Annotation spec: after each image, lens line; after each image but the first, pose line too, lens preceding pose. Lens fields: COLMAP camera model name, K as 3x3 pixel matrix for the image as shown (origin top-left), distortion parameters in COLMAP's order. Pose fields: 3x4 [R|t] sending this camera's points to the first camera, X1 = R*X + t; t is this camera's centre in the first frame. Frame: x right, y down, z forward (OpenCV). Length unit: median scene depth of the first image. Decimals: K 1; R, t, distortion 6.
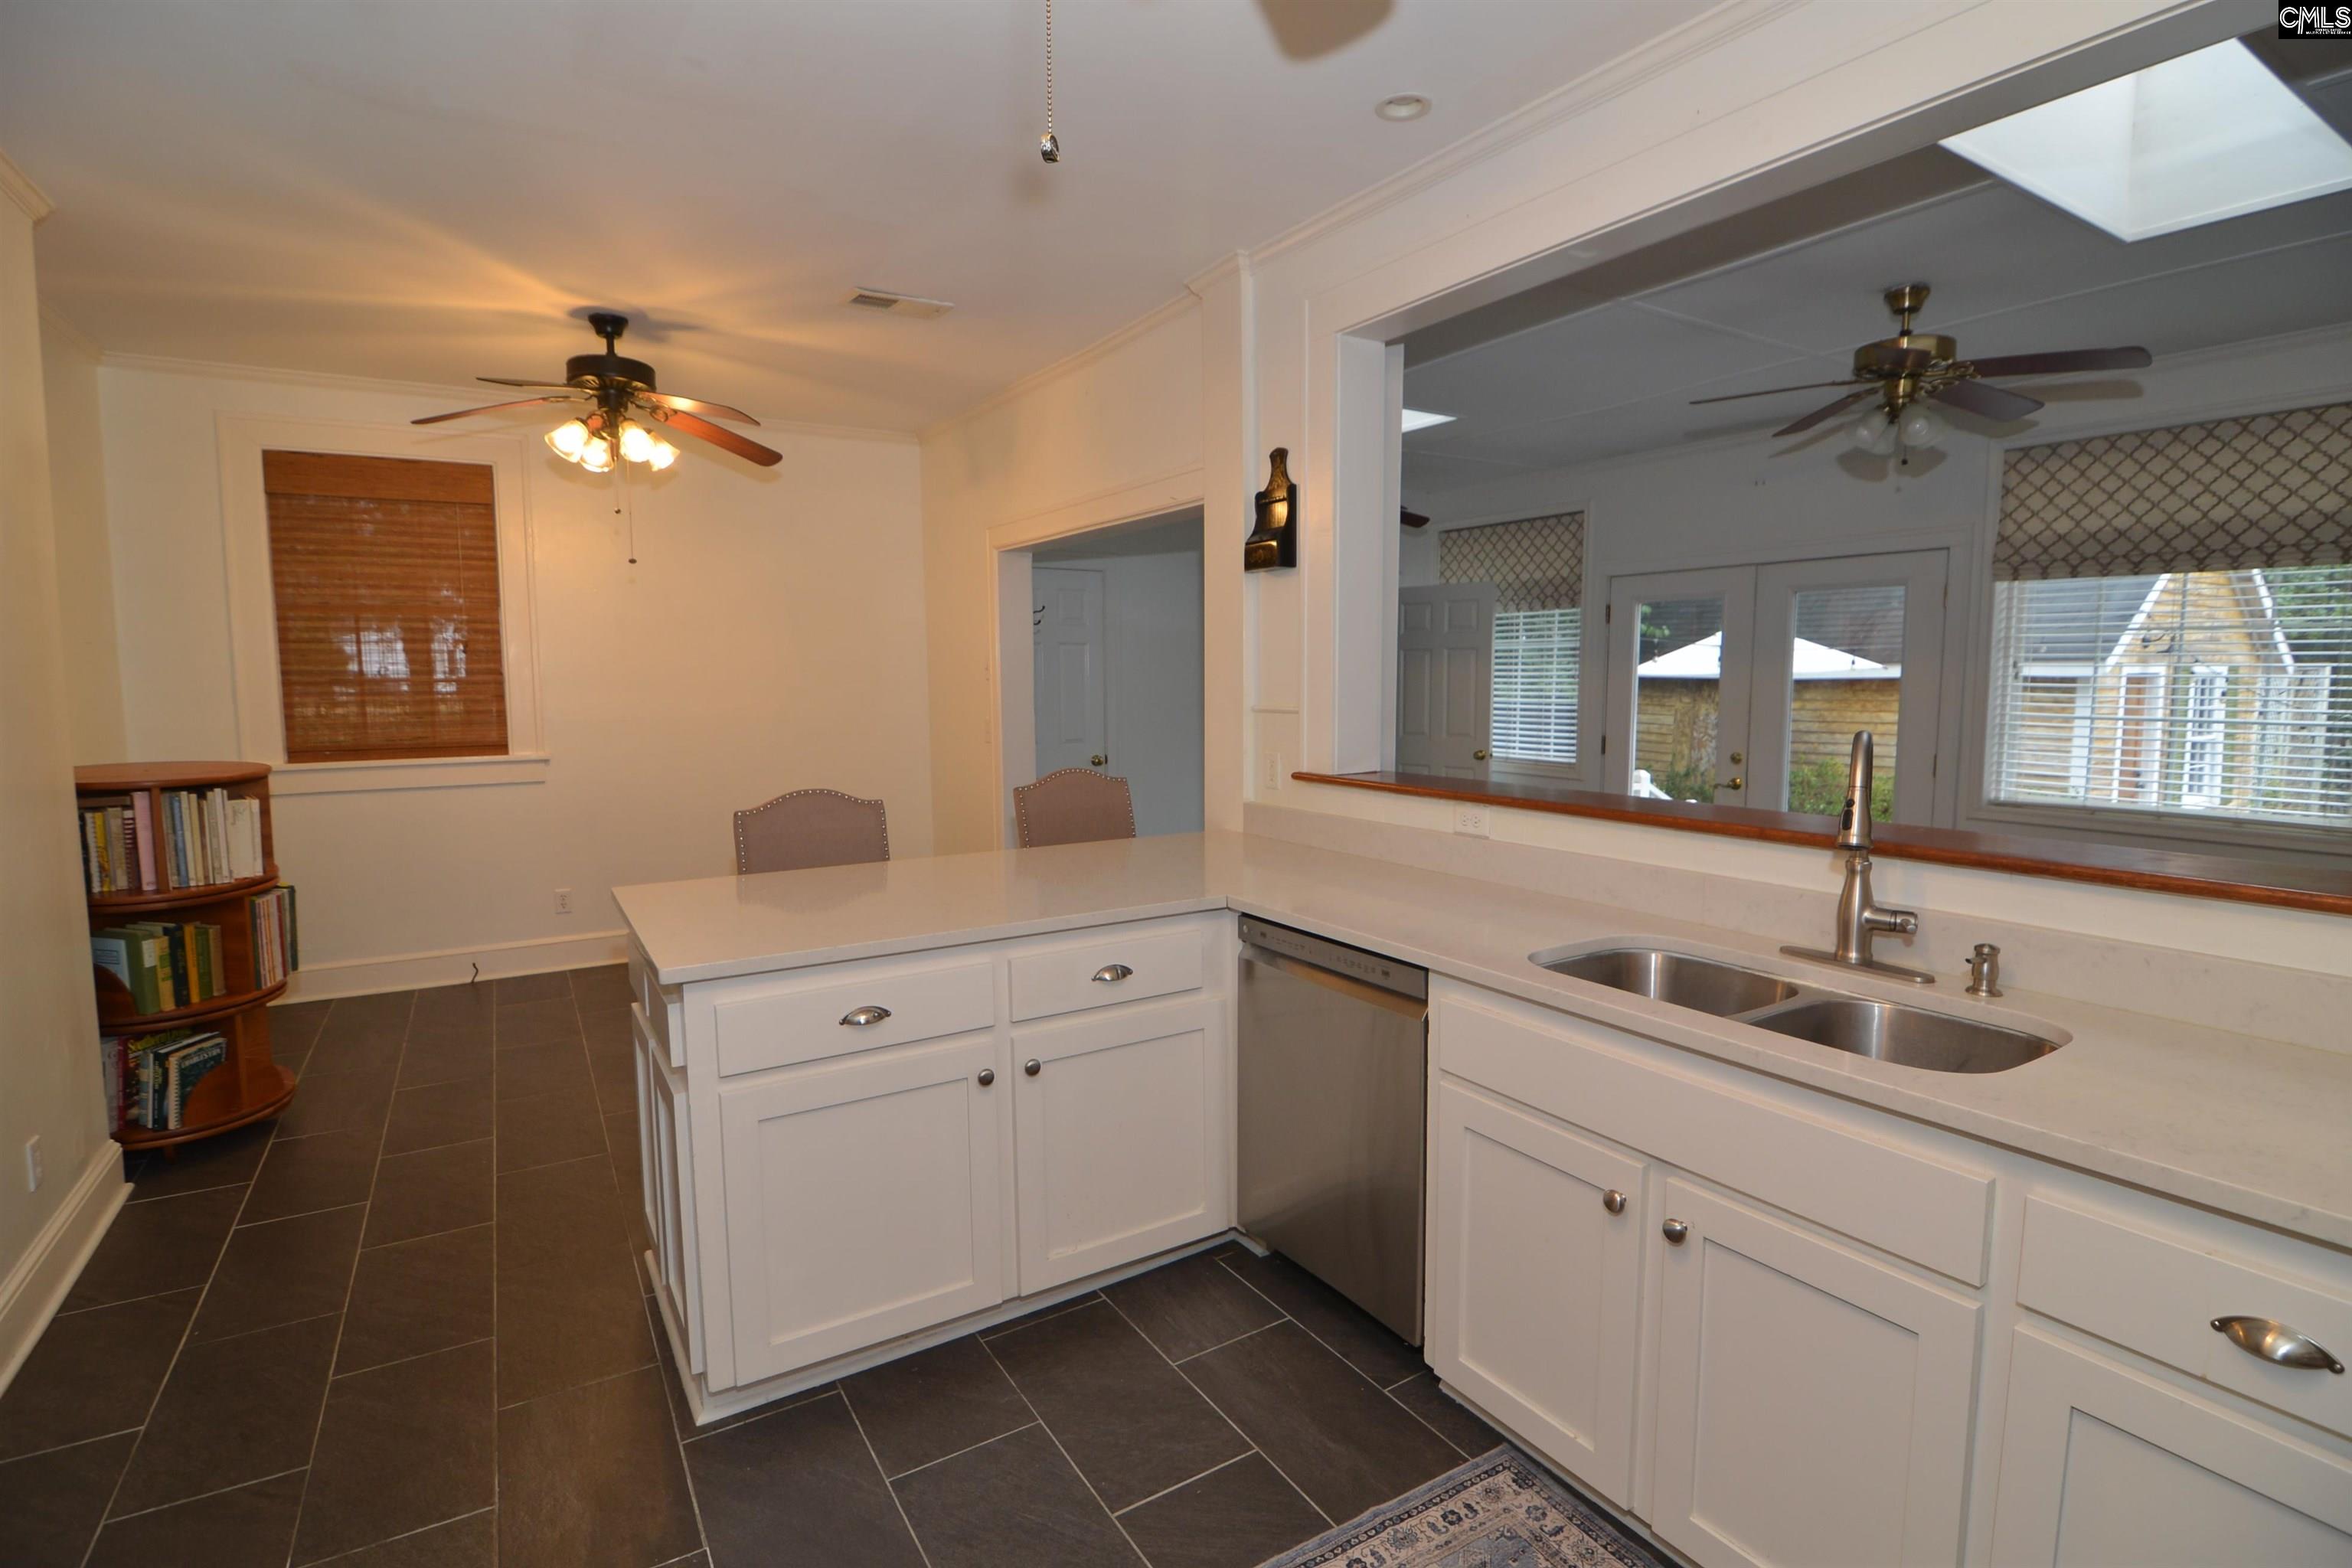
lens RADIAL K [[1092.7, 0, 1180.7], [0, 1092.7, 791.9], [0, 0, 1]] dist [-0.002337, -0.000418]
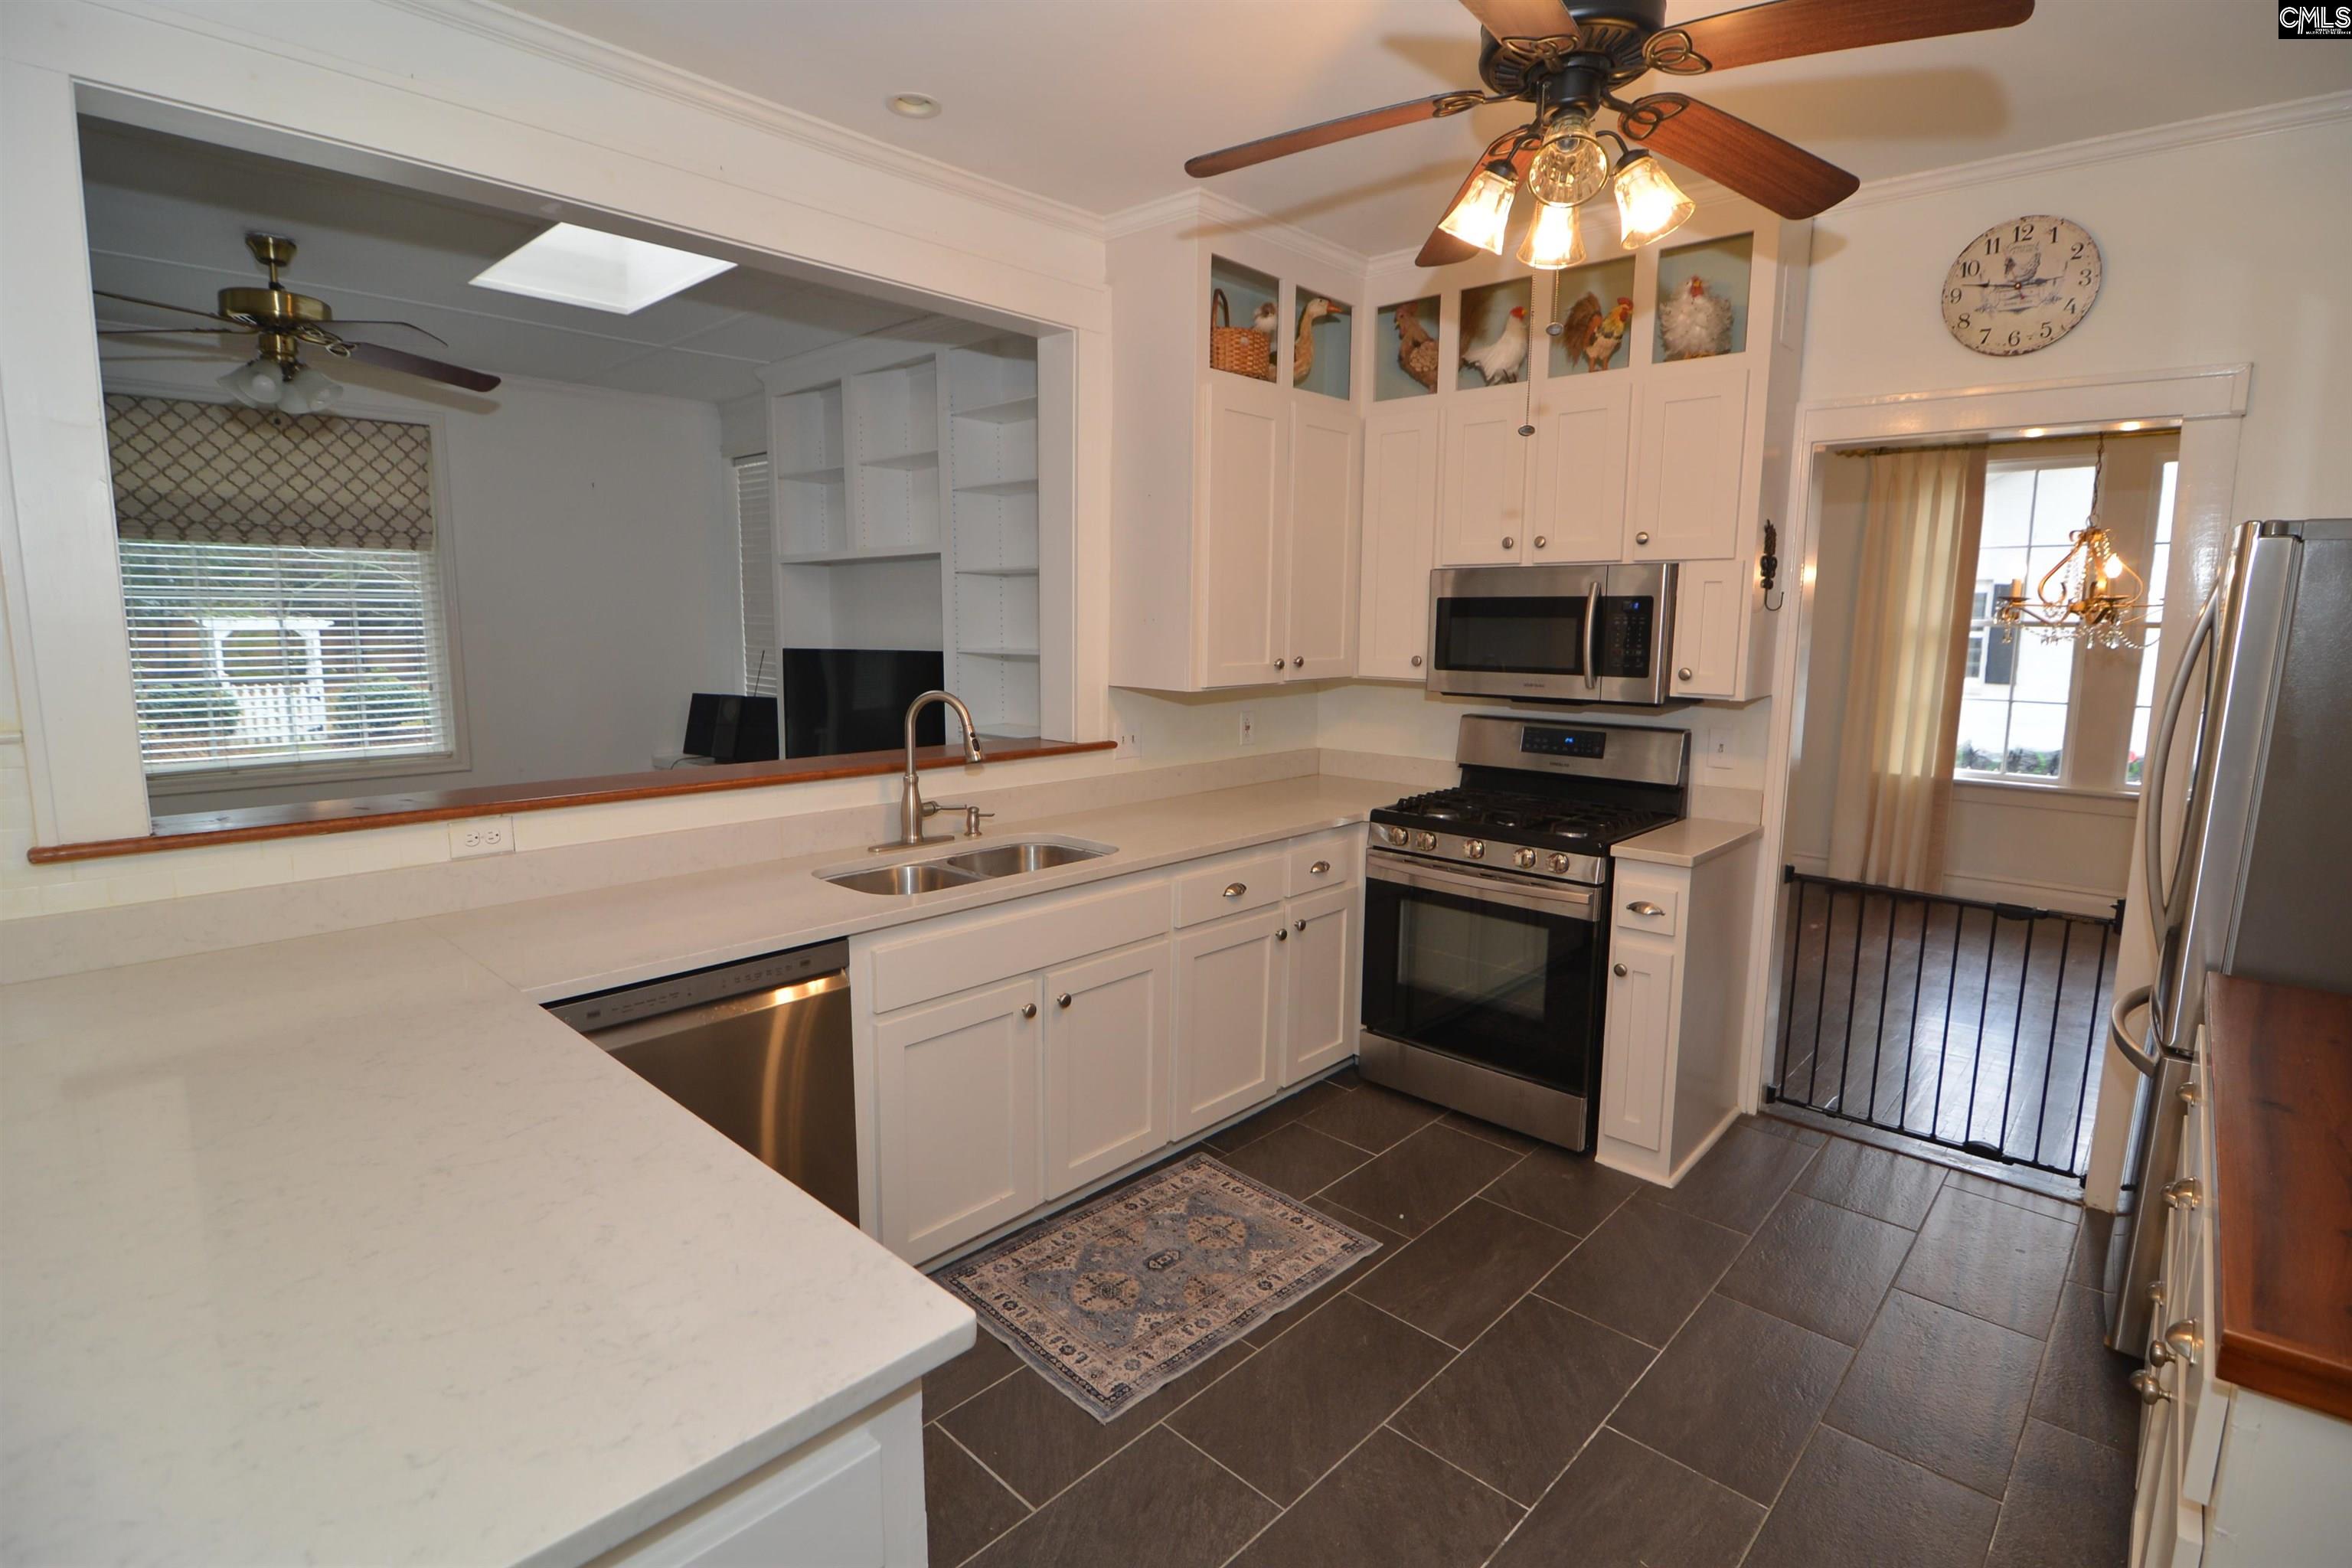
lens RADIAL K [[1143.4, 0, 1177.7], [0, 1143.4, 779.3], [0, 0, 1]] dist [-0.028465, -0.000246]
pose [[-0.236403, -0.136086, 0.962078, -0.515247], [0.100309, 0.981435, 0.163472, -0.079306], [-0.966463, 0.135151, -0.218364, 0.510012]]
